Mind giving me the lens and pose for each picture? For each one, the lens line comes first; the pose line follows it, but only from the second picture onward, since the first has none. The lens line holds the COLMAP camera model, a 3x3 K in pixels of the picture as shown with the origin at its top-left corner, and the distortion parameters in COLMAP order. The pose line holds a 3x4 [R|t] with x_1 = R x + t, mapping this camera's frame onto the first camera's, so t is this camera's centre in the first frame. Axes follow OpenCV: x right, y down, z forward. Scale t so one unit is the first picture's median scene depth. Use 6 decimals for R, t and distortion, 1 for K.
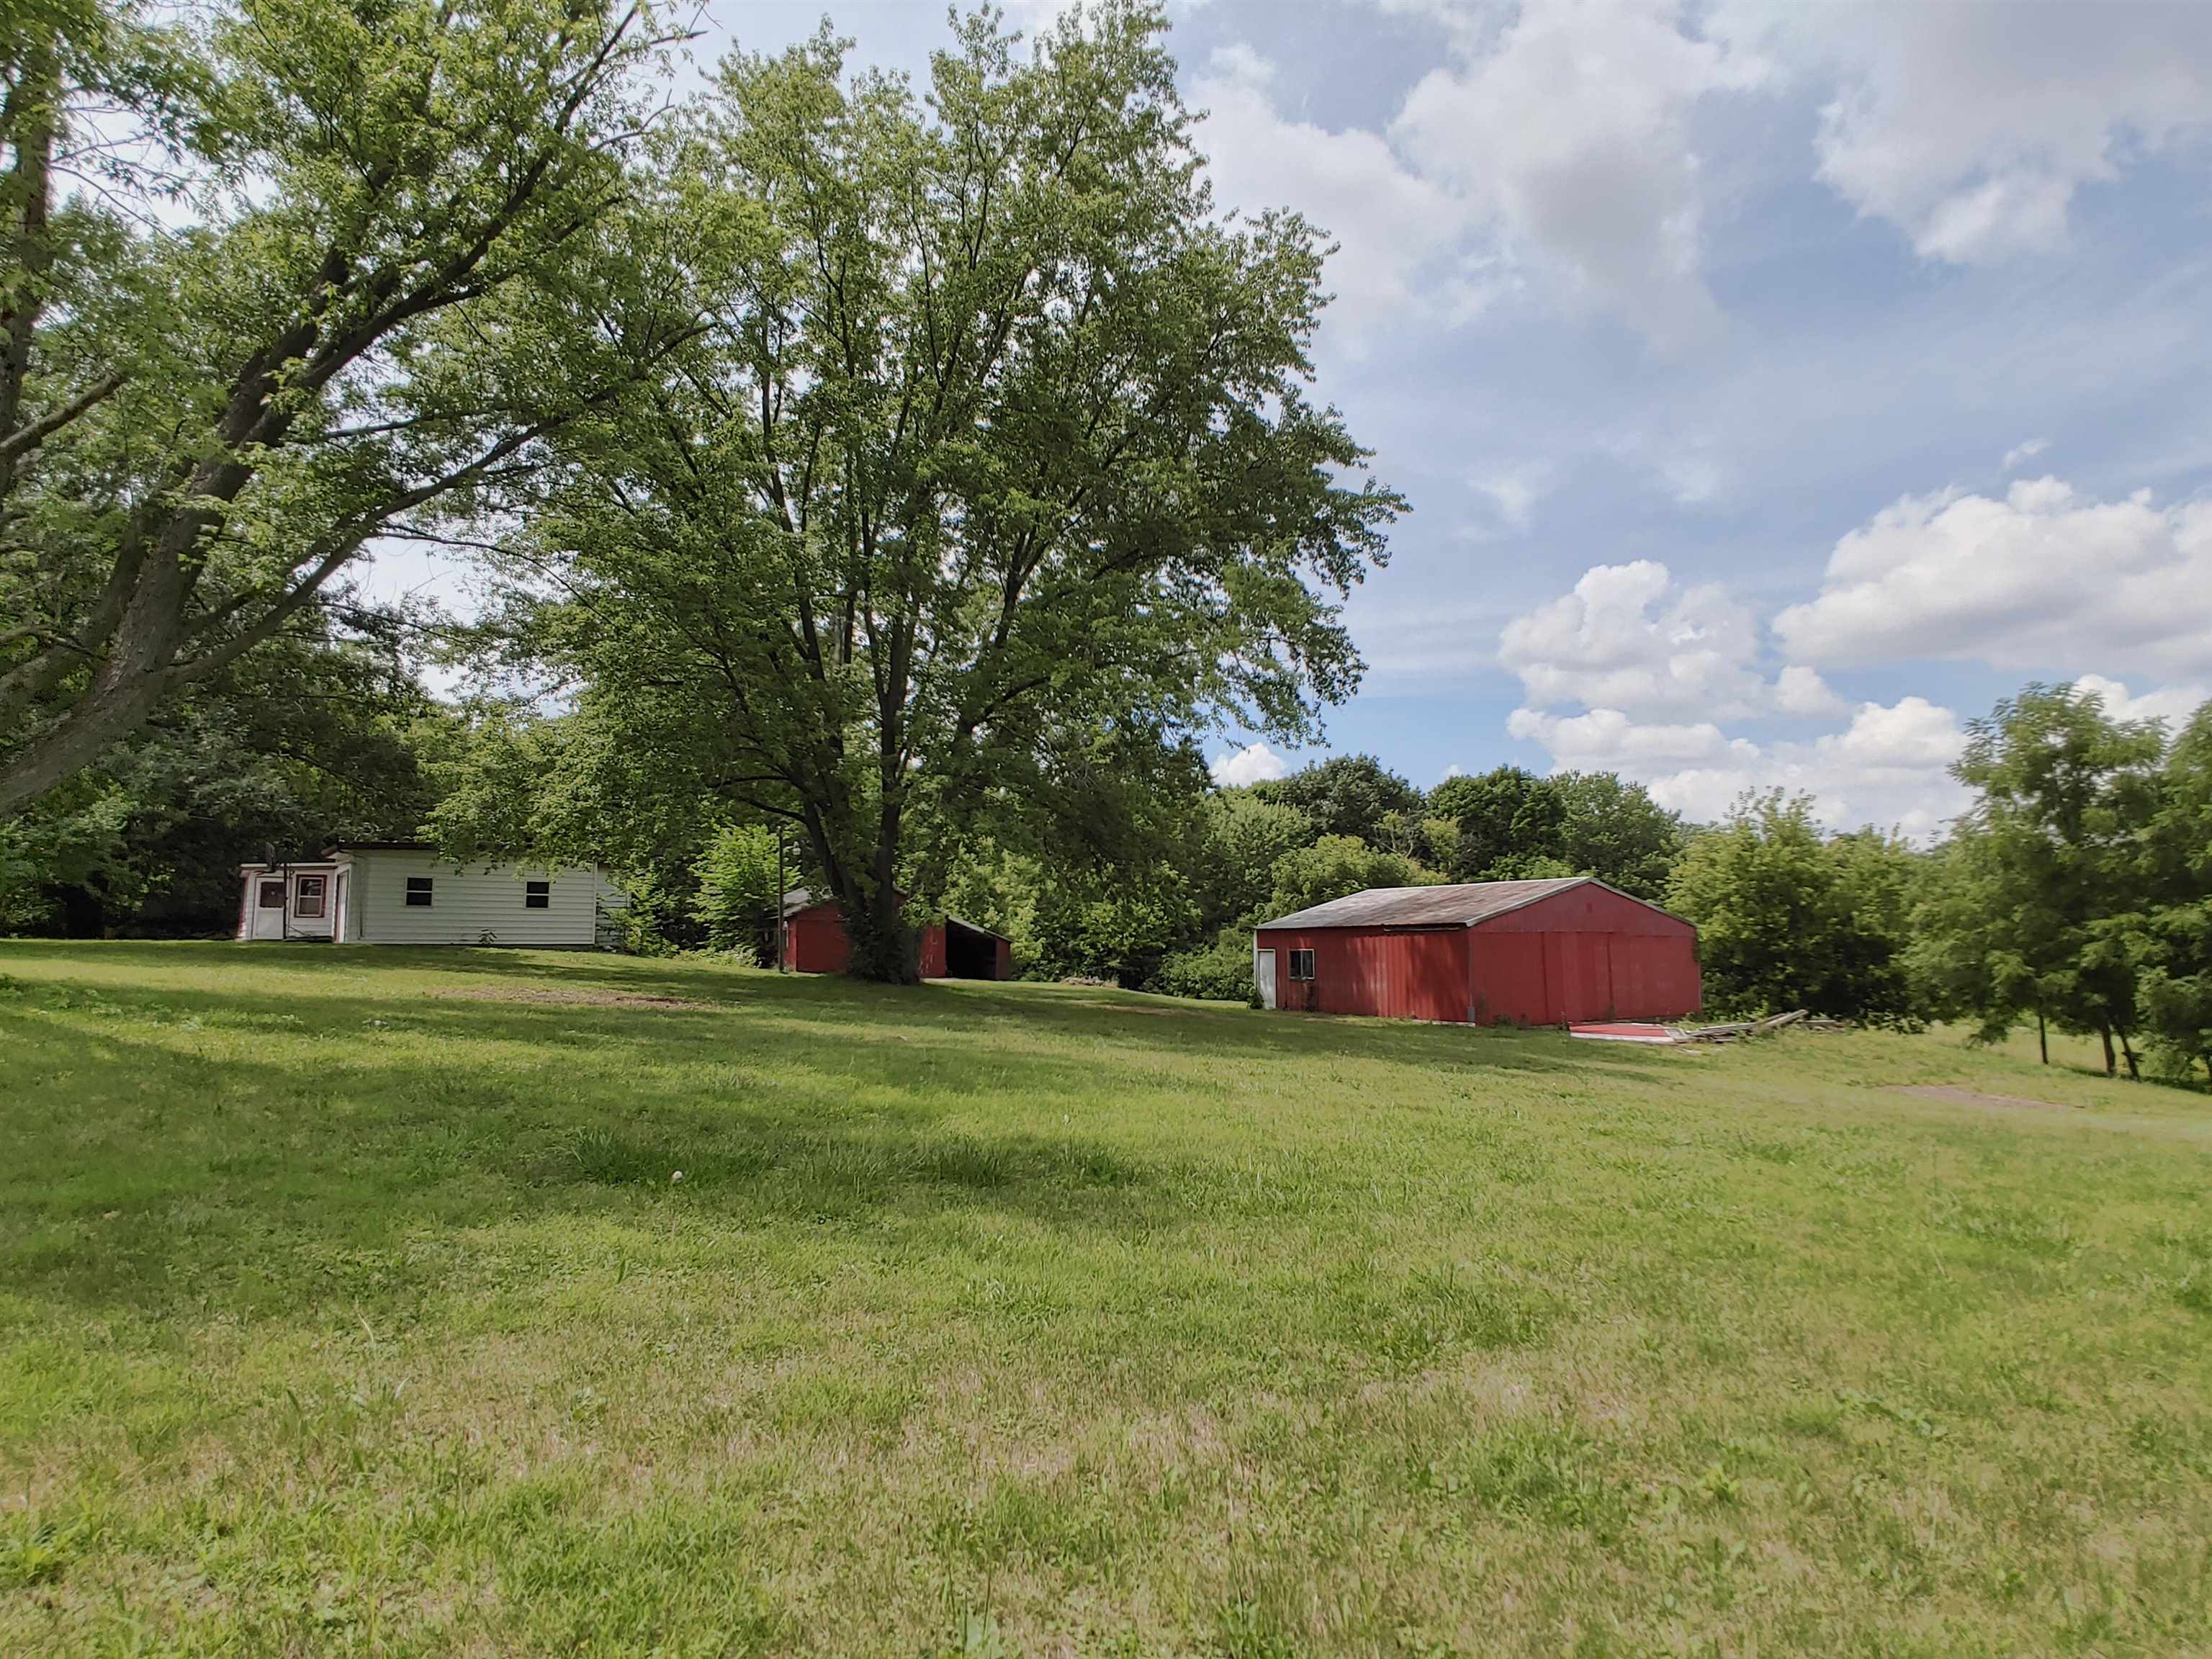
lens RADIAL K [[1122.6, 0, 1111.1], [0, 1122.6, 842.8], [0, 0, 1]] dist [-0.003916, -0.000464]
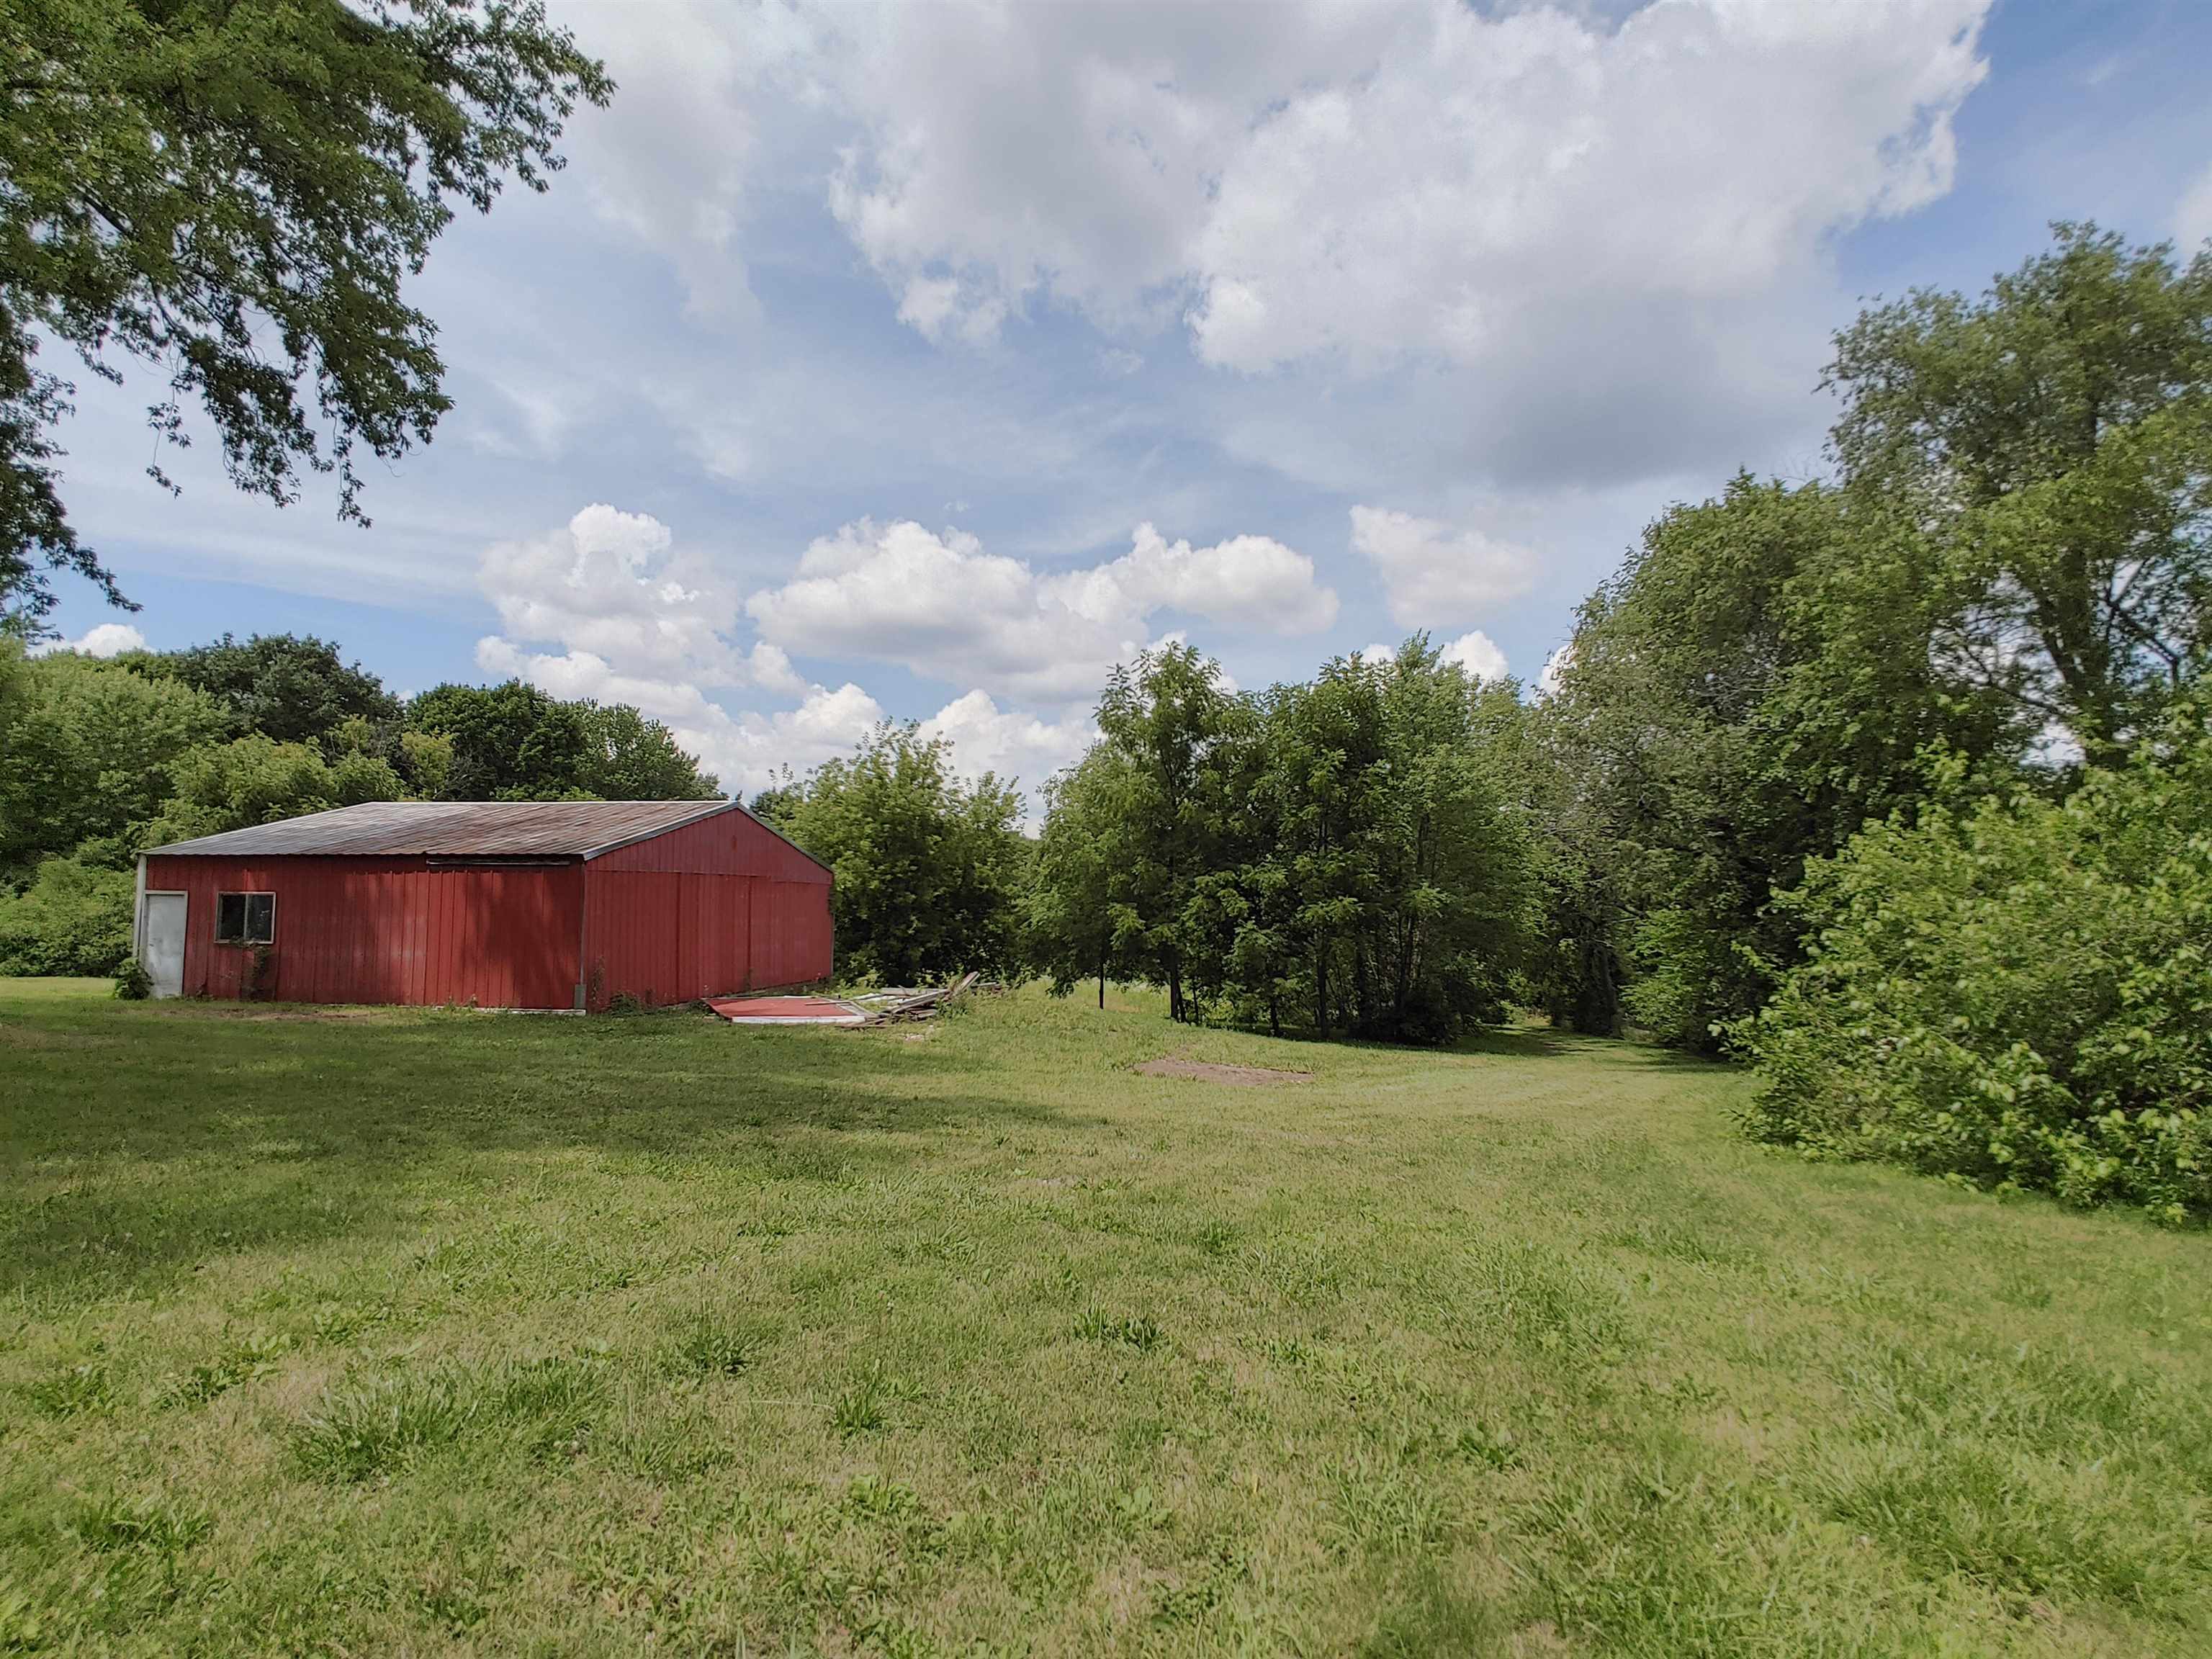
lens RADIAL K [[1122.6, 0, 1111.1], [0, 1122.6, 842.8], [0, 0, 1]] dist [-0.003916, -0.000464]
pose [[0.647971, 0.049190, 0.760075, 0.007731], [-0.082794, 0.996548, 0.006089, 0.012150], [-0.757152, -0.066875, 0.649807, 0.121701]]
